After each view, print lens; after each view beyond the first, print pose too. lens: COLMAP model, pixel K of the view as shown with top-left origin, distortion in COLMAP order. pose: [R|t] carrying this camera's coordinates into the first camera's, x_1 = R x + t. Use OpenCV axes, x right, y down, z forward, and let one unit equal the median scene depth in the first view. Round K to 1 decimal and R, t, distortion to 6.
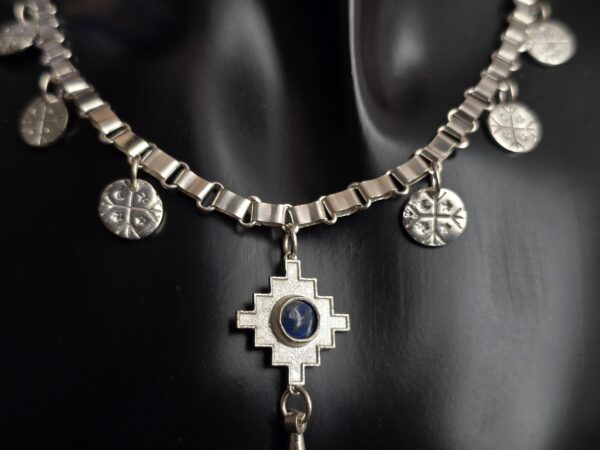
lens RADIAL K [[854.5, 0, 300.0], [0, 854.5, 225.0], [0, 0, 1]] dist [0.187610, -1.165378]
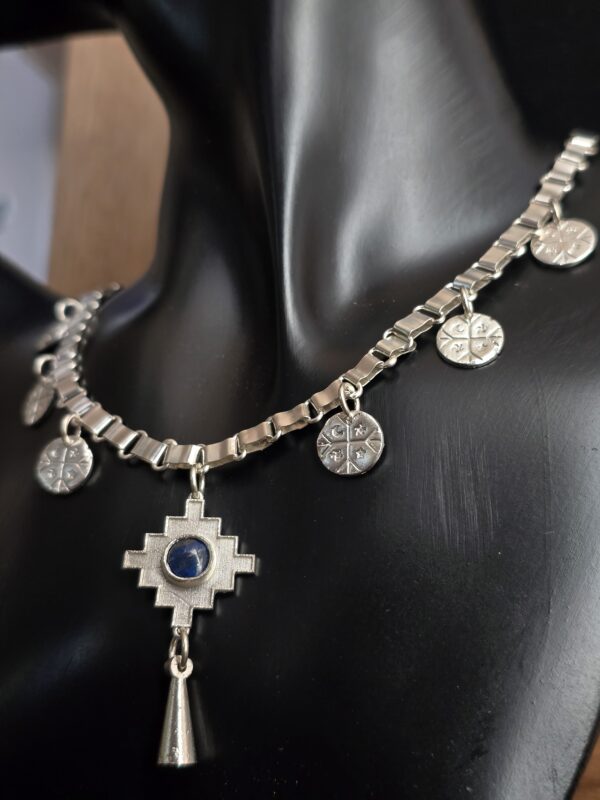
lens RADIAL K [[1139.4, 0, 300.0], [0, 1139.4, 400.0], [0, 0, 1]] dist [0.187610, -1.165378]
pose [[0.882686, -0.128696, -0.451999, 0.667804], [0.028889, 0.974814, -0.221139, 0.213098], [0.469075, 0.182138, 0.864173, -0.055988]]
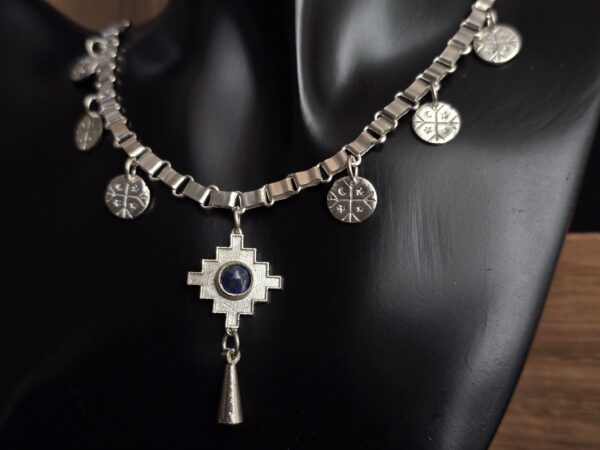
lens RADIAL K [[854.5, 0, 300.0], [0, 854.5, 225.0], [0, 0, 1]] dist [0.187610, -1.165378]
pose [[0.952060, -0.003712, -0.305889, 0.475712], [0.012062, 0.999604, 0.025412, -0.005111], [0.305674, -0.027883, 0.951728, -0.211352]]
